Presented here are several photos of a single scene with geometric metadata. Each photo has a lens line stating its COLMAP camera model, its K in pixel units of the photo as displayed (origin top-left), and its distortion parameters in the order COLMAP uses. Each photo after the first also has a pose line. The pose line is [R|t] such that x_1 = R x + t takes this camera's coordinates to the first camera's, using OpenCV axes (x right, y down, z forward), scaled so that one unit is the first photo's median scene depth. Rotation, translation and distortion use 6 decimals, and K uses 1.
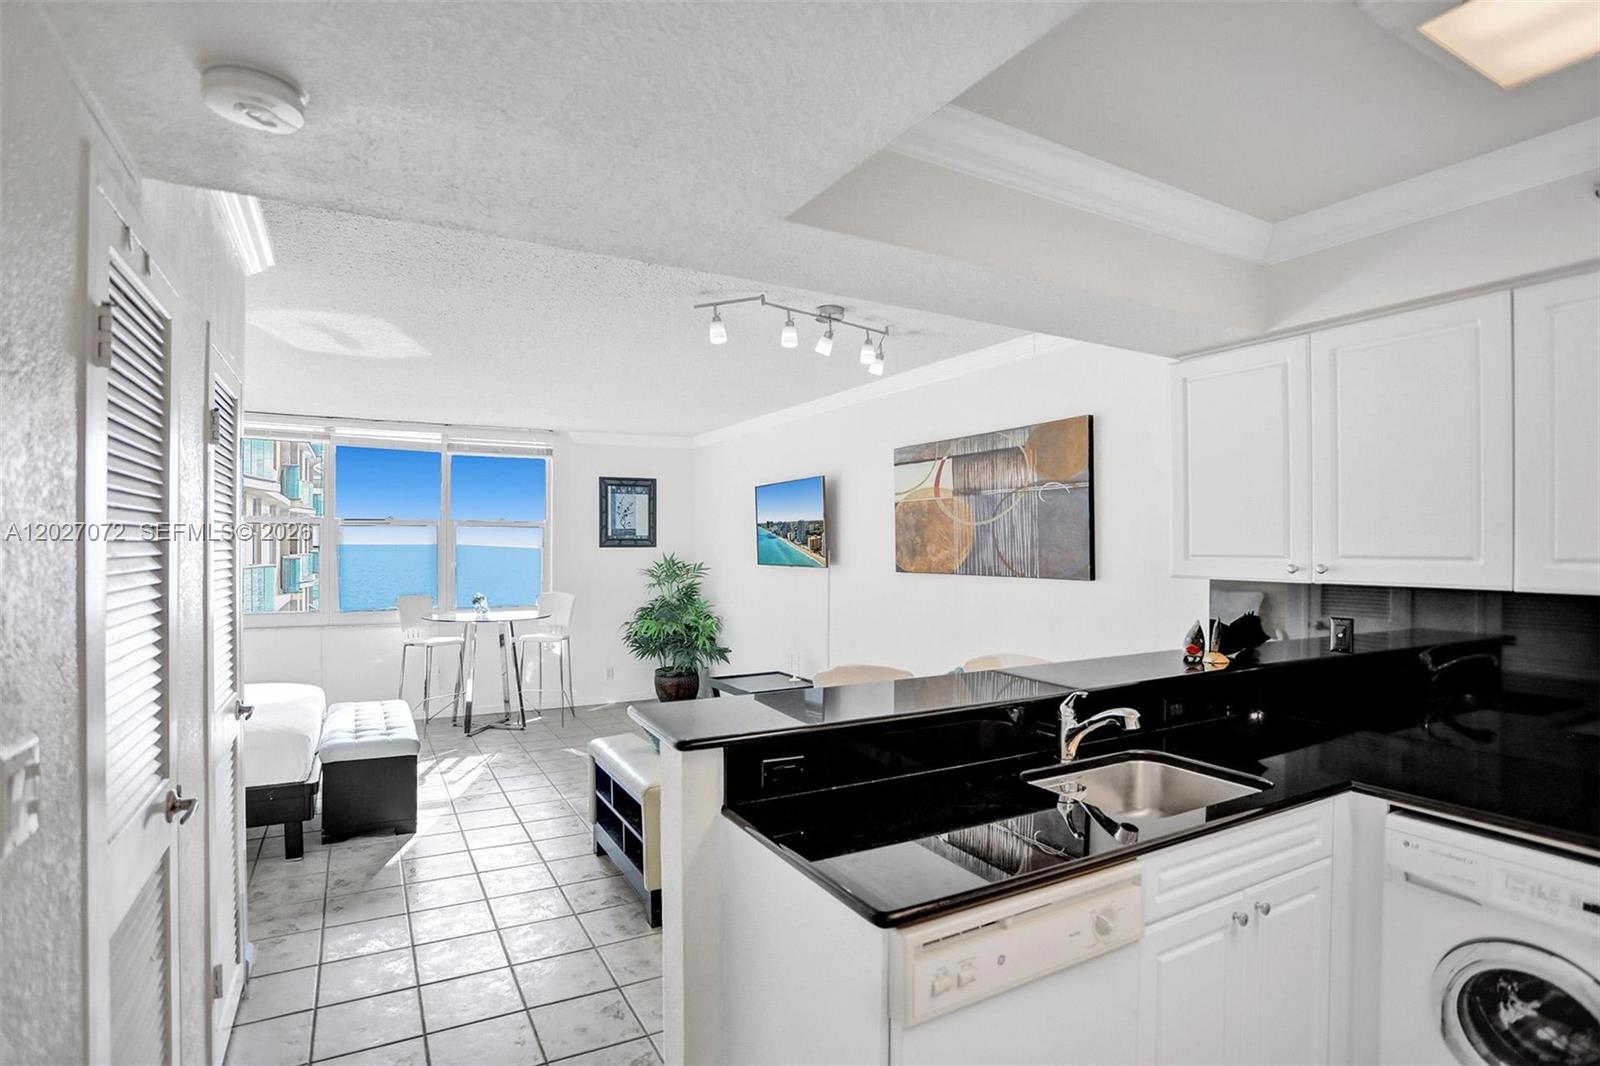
lens RADIAL K [[788.5, 0, 800.0], [0, 788.5, 533.0], [0, 0, 1]] dist [-0.061142, 0.024911]
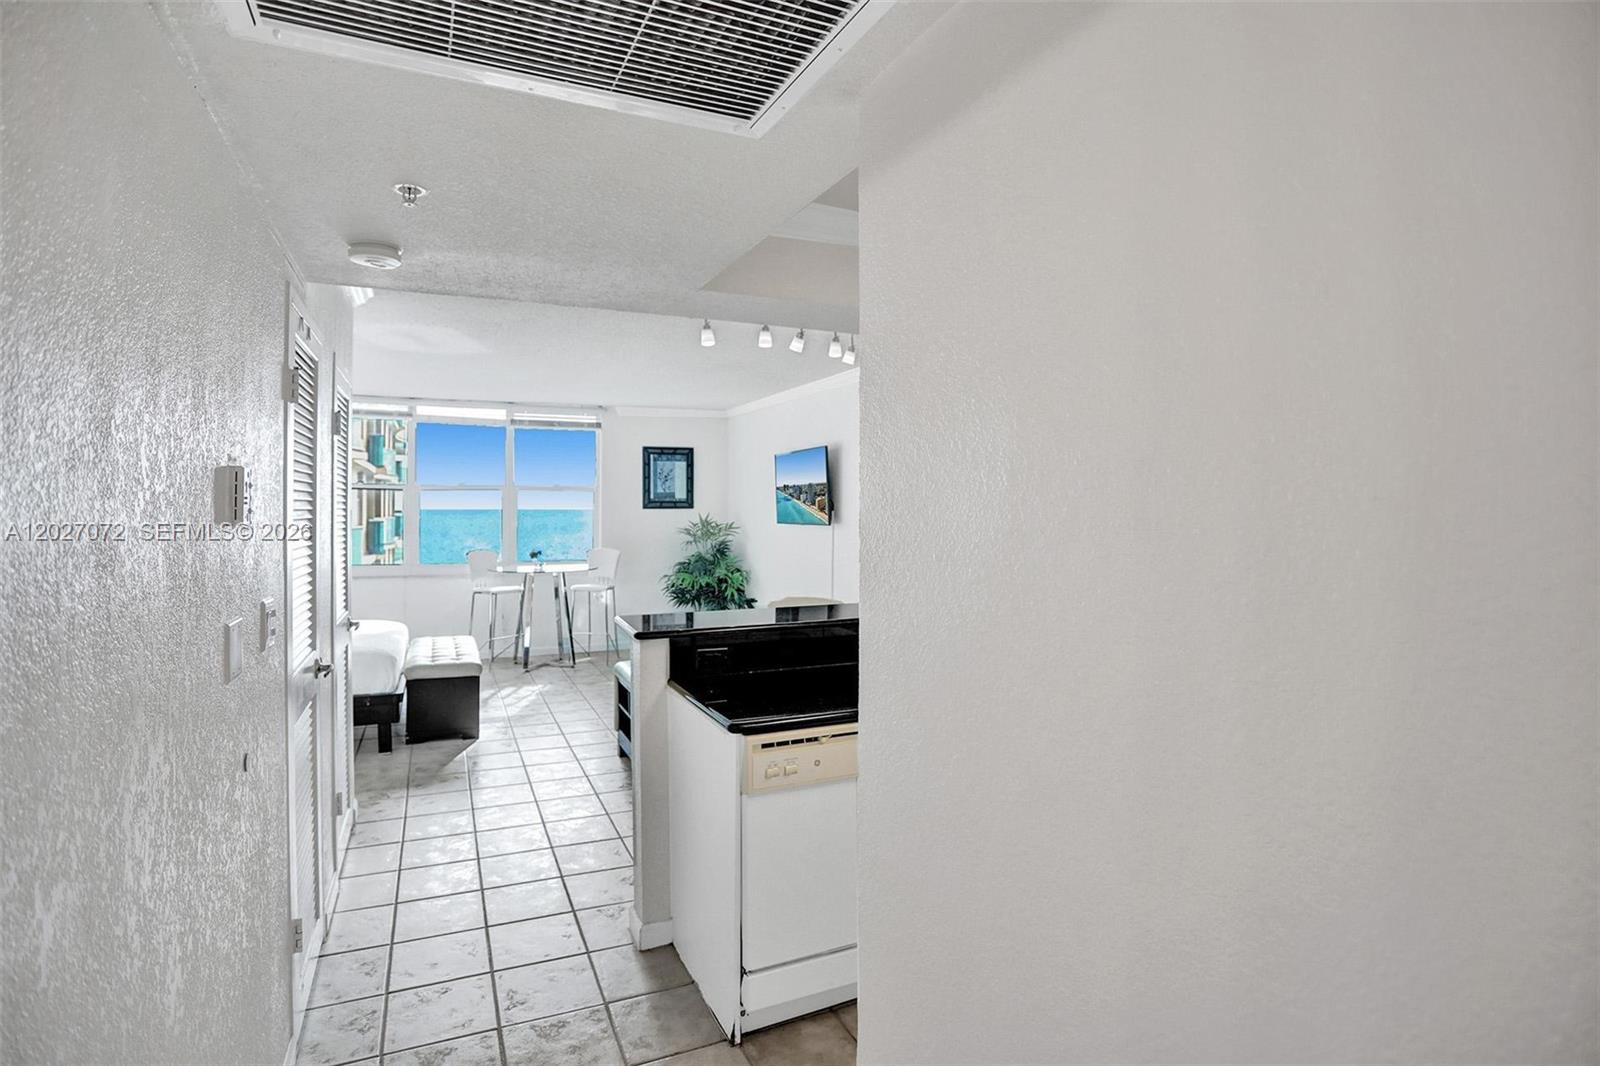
lens RADIAL K [[826.8, 0, 833.1], [0, 826.8, 487.6], [0, 0, 1]] dist [-0.057700, 0.000842]
pose [[0.997738, -0.003977, -0.067103, 0.140777], [0.003244, 0.999934, -0.011026, 0.002082], [0.067142, 0.010783, 0.997685, -0.236473]]
